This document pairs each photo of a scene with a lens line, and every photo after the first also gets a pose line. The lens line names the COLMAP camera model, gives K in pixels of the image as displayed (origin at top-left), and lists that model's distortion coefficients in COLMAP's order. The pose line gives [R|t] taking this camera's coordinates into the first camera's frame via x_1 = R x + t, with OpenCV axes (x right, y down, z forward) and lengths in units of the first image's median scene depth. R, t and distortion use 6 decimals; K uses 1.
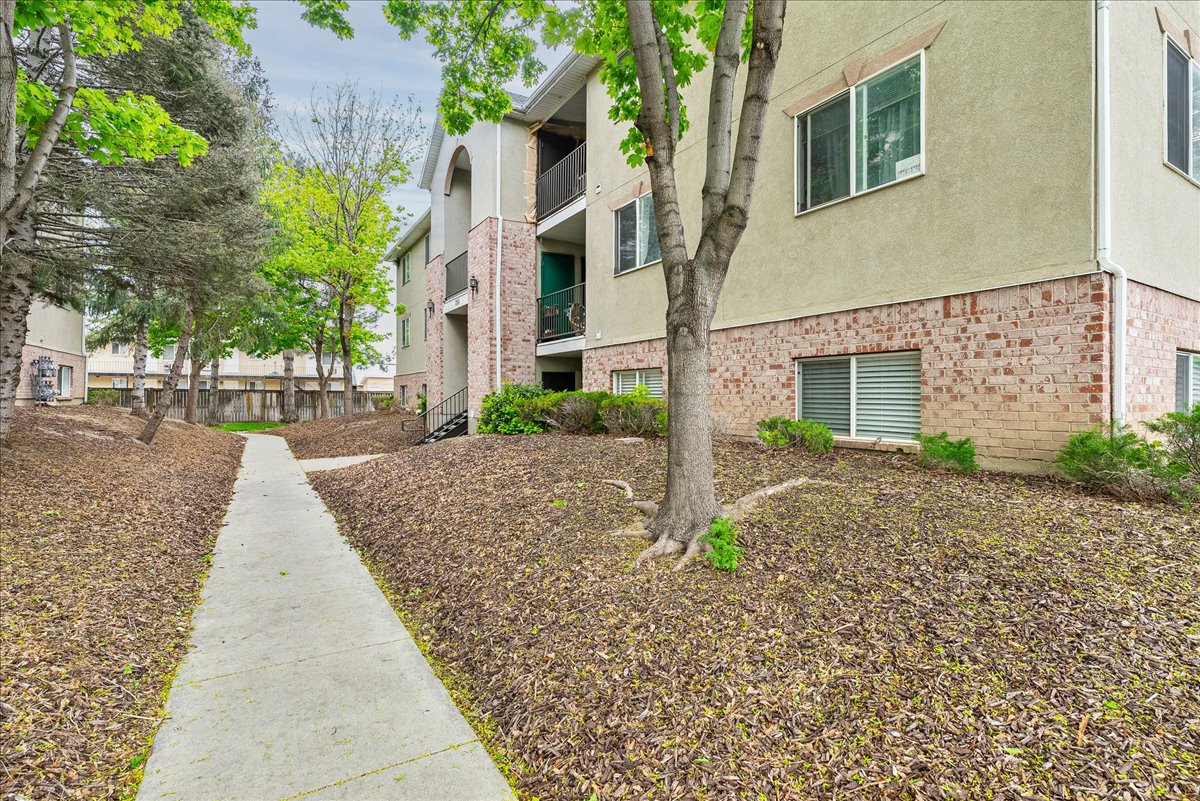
lens RADIAL K [[562.7, 0, 601.5], [0, 562.7, 389.5], [0, 0, 1]] dist [-0.008269, 0.000274]
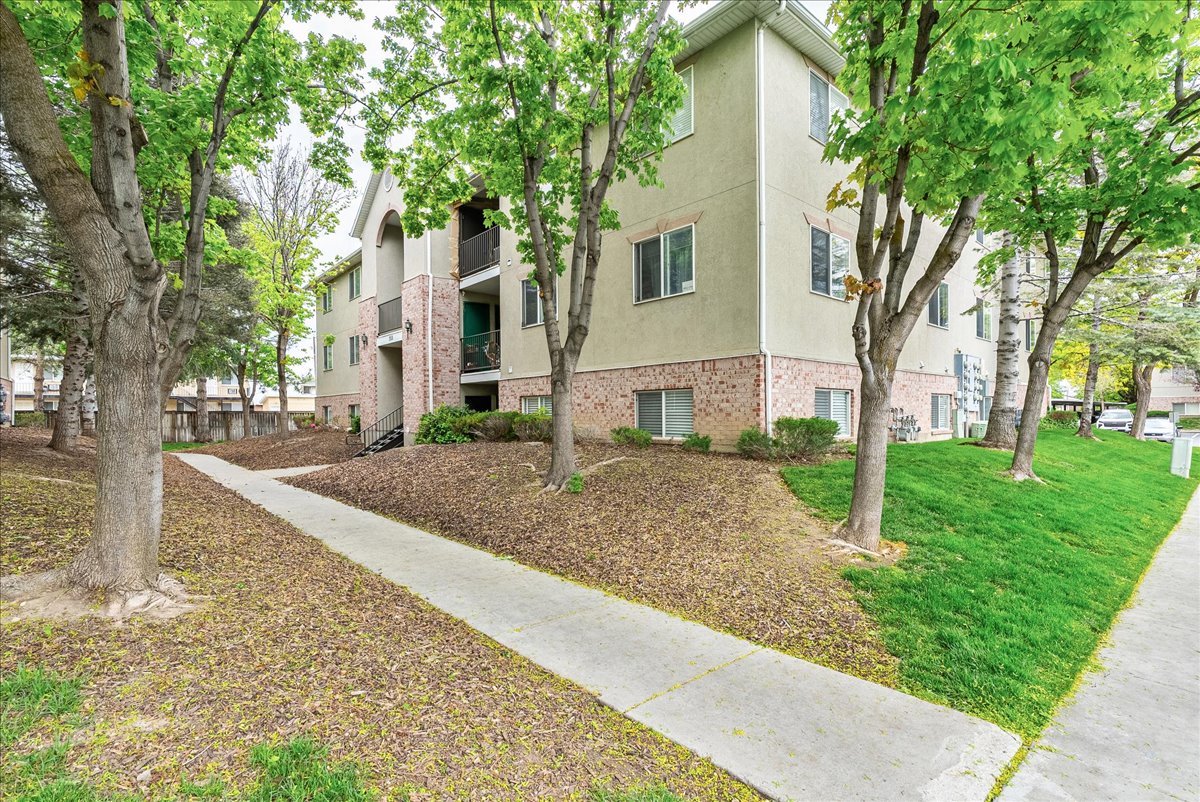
lens RADIAL K [[559.8, 0, 596.8], [0, 559.8, 417.8], [0, 0, 1]] dist [-0.001743, 0.000041]
pose [[0.987343, -0.011022, 0.158213, -0.019111], [0.007735, 0.999742, 0.021377, -0.010208], [-0.158408, -0.019883, 0.987174, -0.474341]]
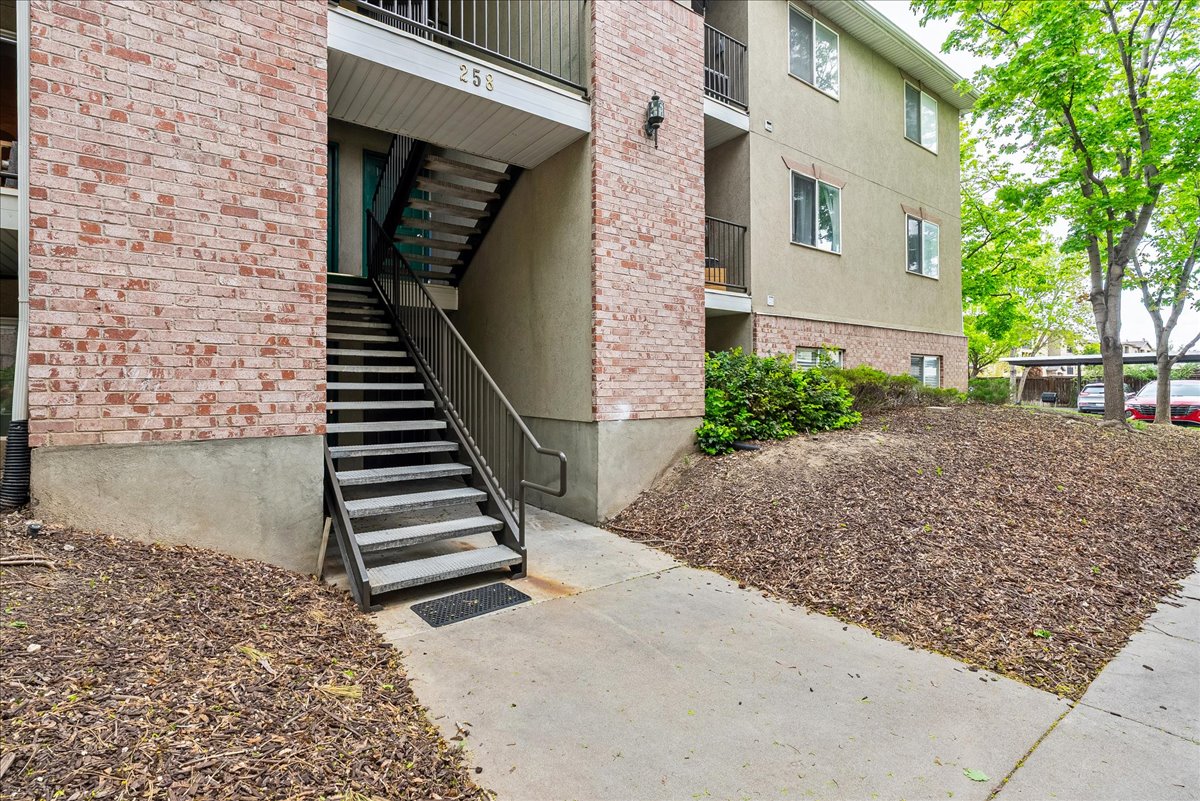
lens RADIAL K [[562.7, 0, 601.5], [0, 562.7, 389.5], [0, 0, 1]] dist [-0.008269, 0.000274]
pose [[-0.084500, -0.004947, 0.996411, -1.047168], [-0.009323, 0.999948, 0.004174, 0.043938], [-0.996380, -0.008937, -0.084542, 1.687239]]
